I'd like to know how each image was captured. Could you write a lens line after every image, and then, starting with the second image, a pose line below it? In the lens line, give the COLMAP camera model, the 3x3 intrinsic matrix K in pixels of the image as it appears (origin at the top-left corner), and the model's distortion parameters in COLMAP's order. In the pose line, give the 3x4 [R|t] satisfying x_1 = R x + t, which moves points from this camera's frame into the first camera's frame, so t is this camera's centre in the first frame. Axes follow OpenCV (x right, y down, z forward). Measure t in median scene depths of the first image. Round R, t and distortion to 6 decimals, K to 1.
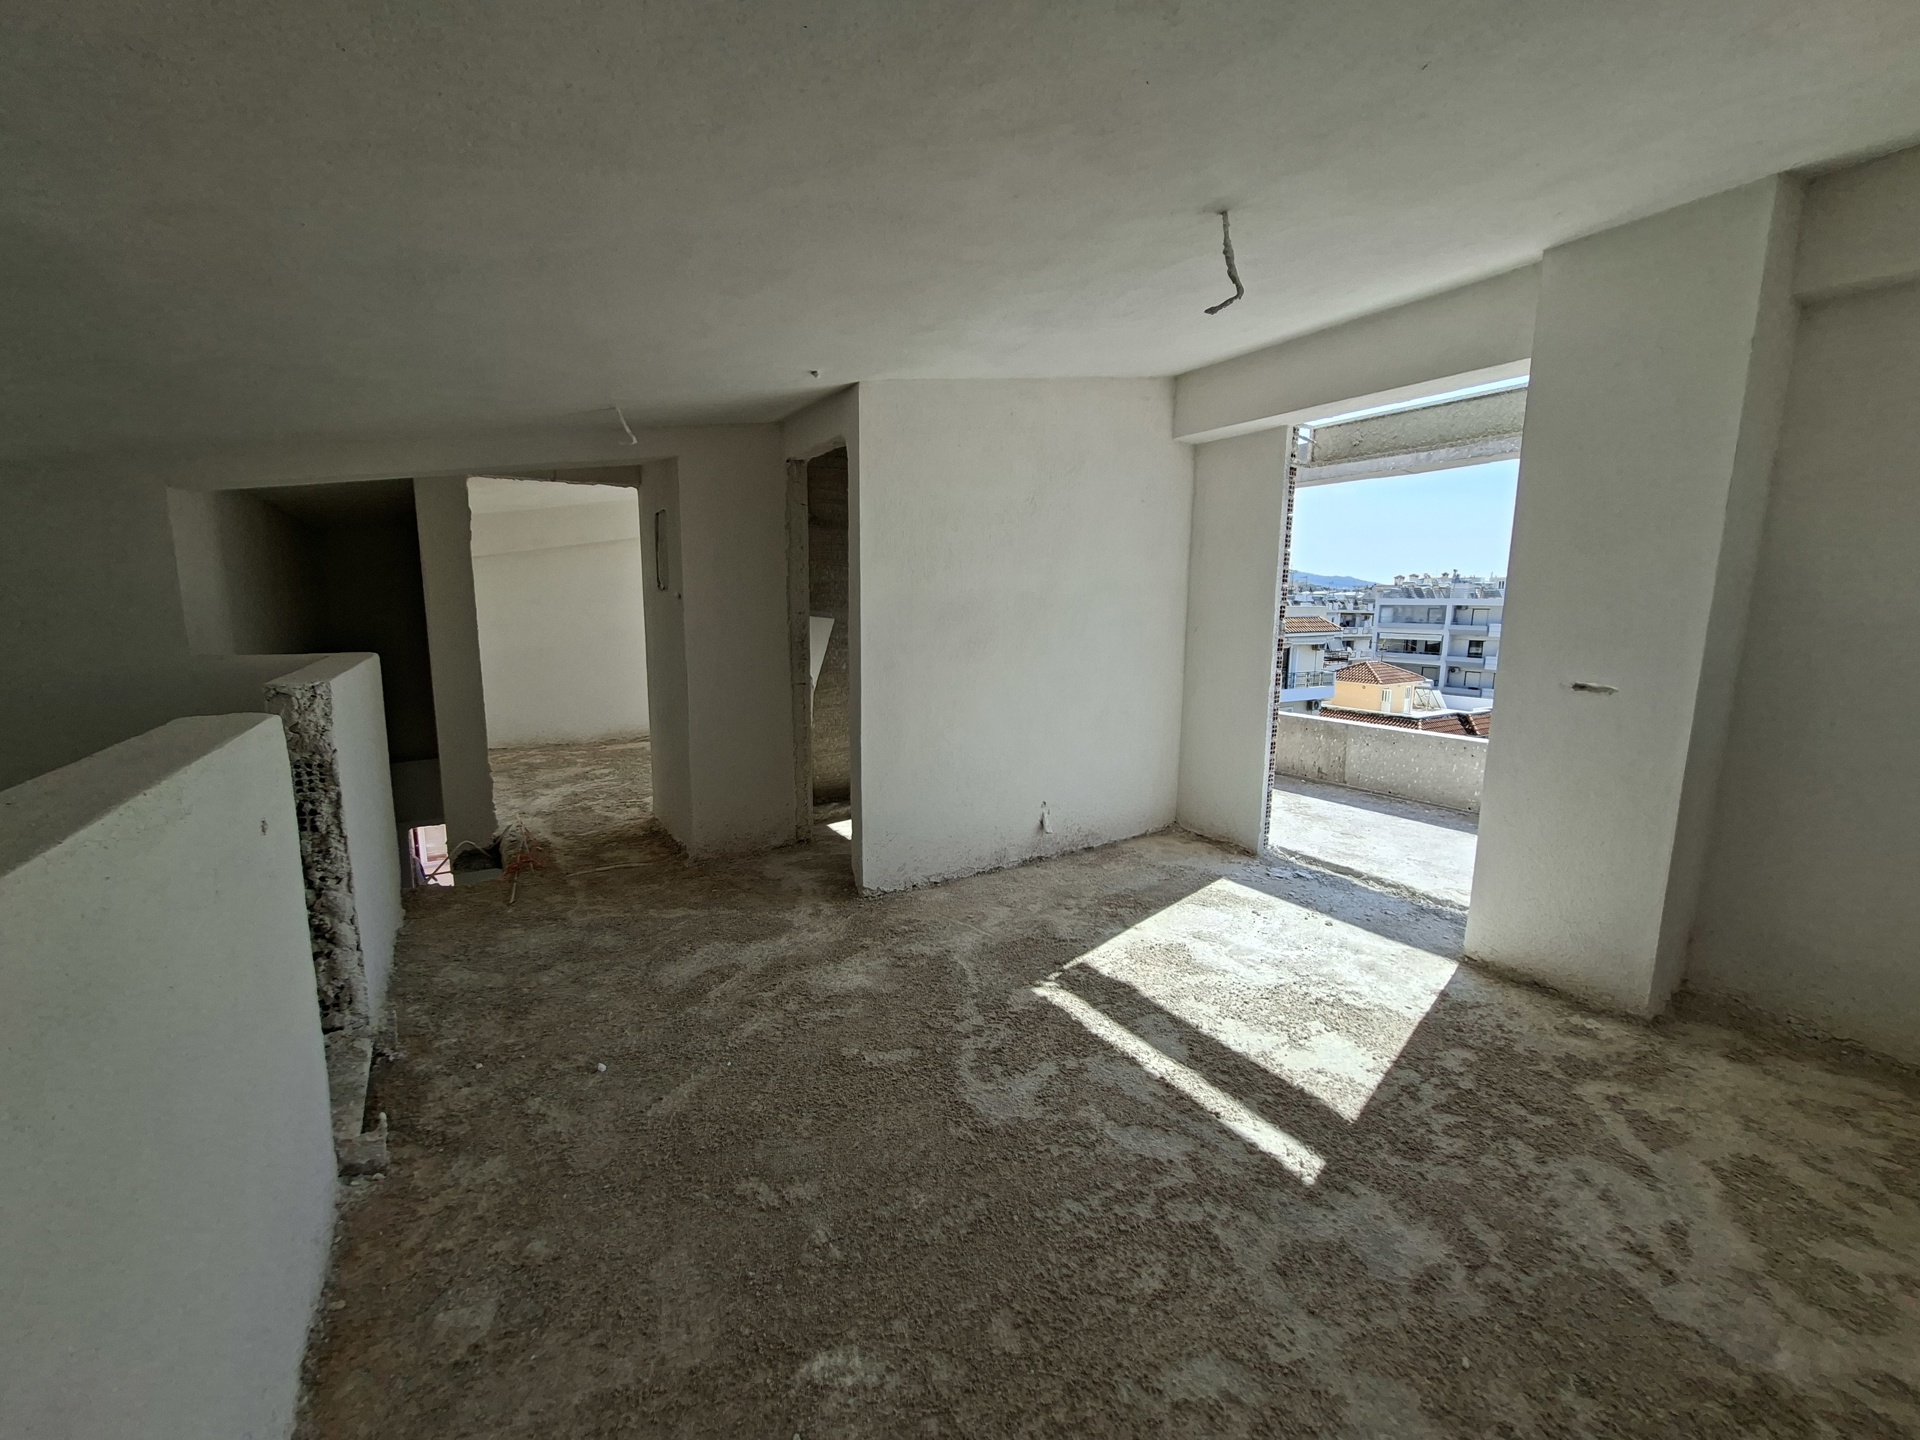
lens RADIAL K [[753.6, 0, 965.0], [0, 753.6, 717.5], [0, 0, 1]] dist [-0.006454, 0.001486]
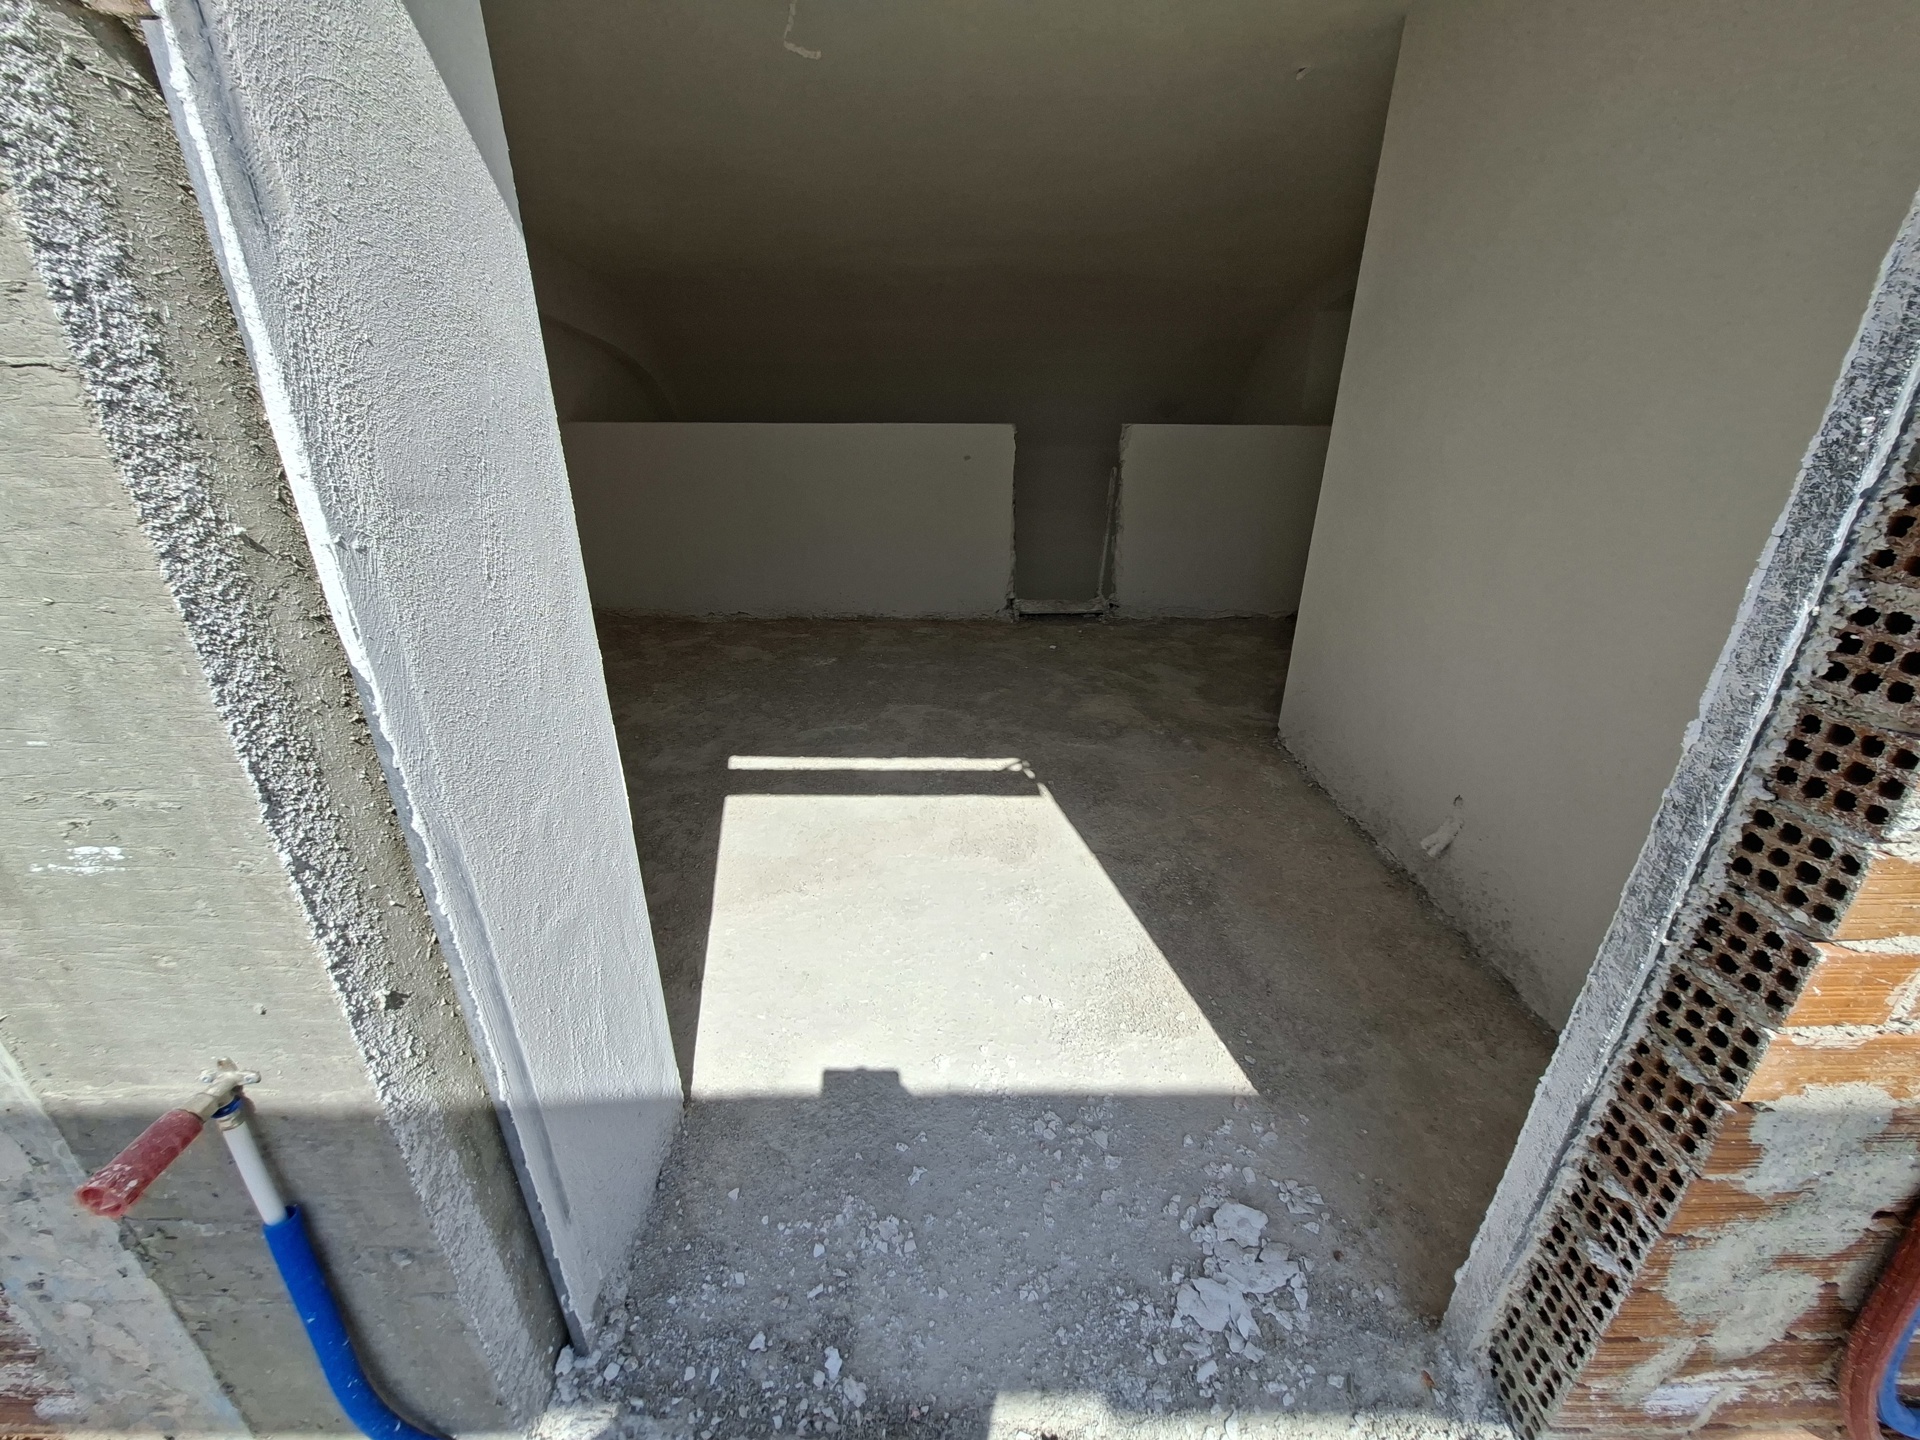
lens RADIAL K [[753.6, 0, 956.6], [0, 753.6, 716.6], [0, 0, 1]] dist [-0.006454, 0.001486]
pose [[-0.545624, 0.313113, -0.777338, 0.749098], [-0.134916, 0.882659, 0.450235, -0.123962], [0.827099, 0.350534, -0.439356, 1.098656]]
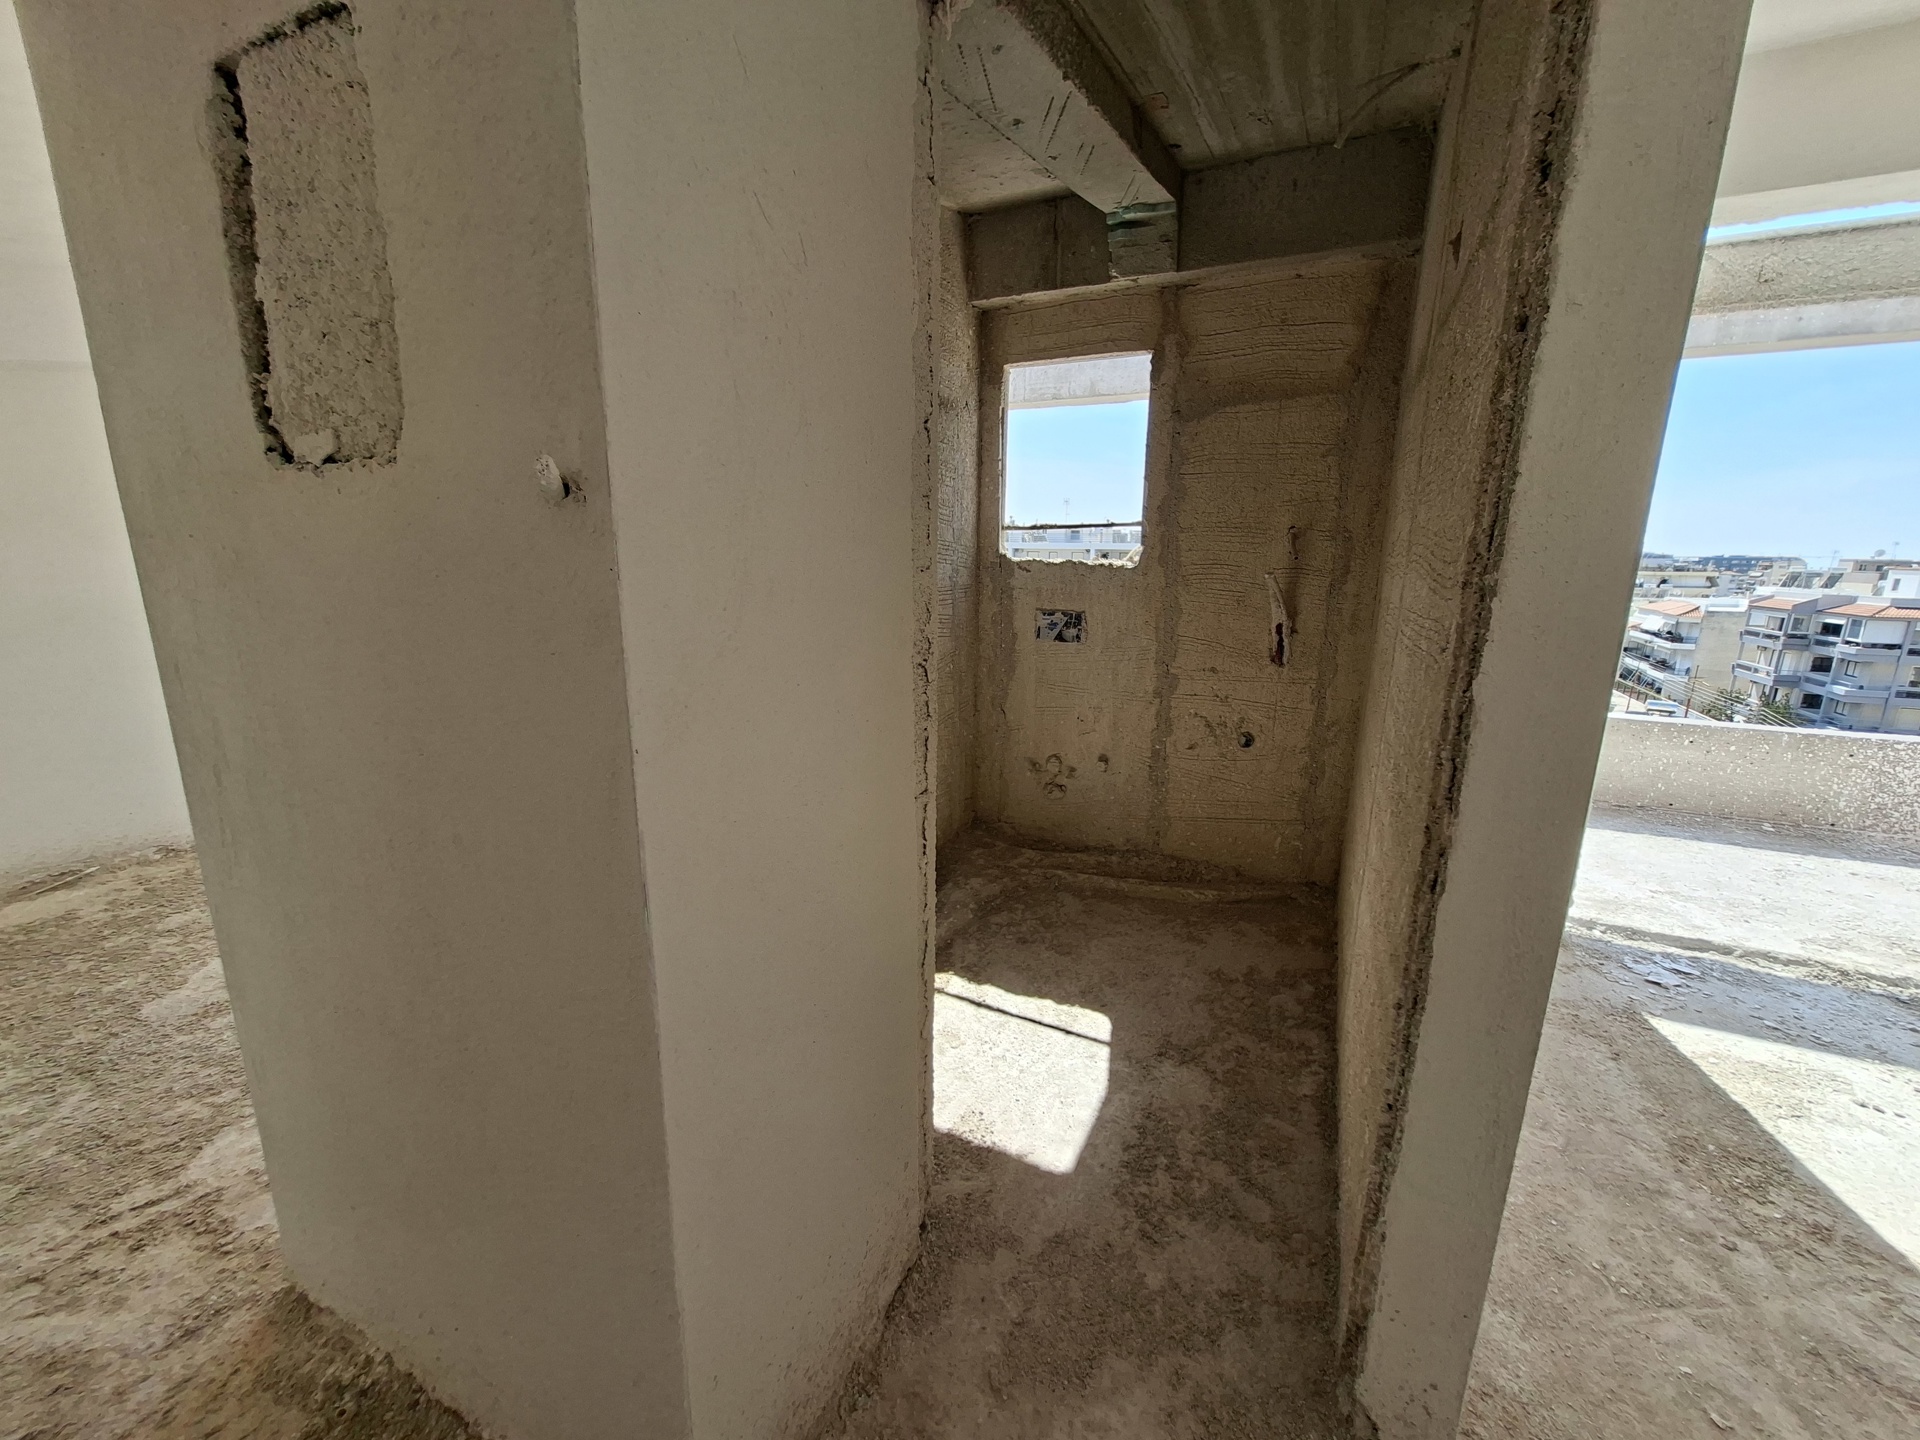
lens RADIAL K [[753.6, 0, 953.8], [0, 753.6, 724.5], [0, 0, 1]] dist [-0.006454, 0.001486]
pose [[0.856355, -0.116319, 0.503116, -0.438629], [0.075561, 0.992039, 0.100743, -0.127604], [-0.510829, -0.048256, 0.858327, 0.878300]]
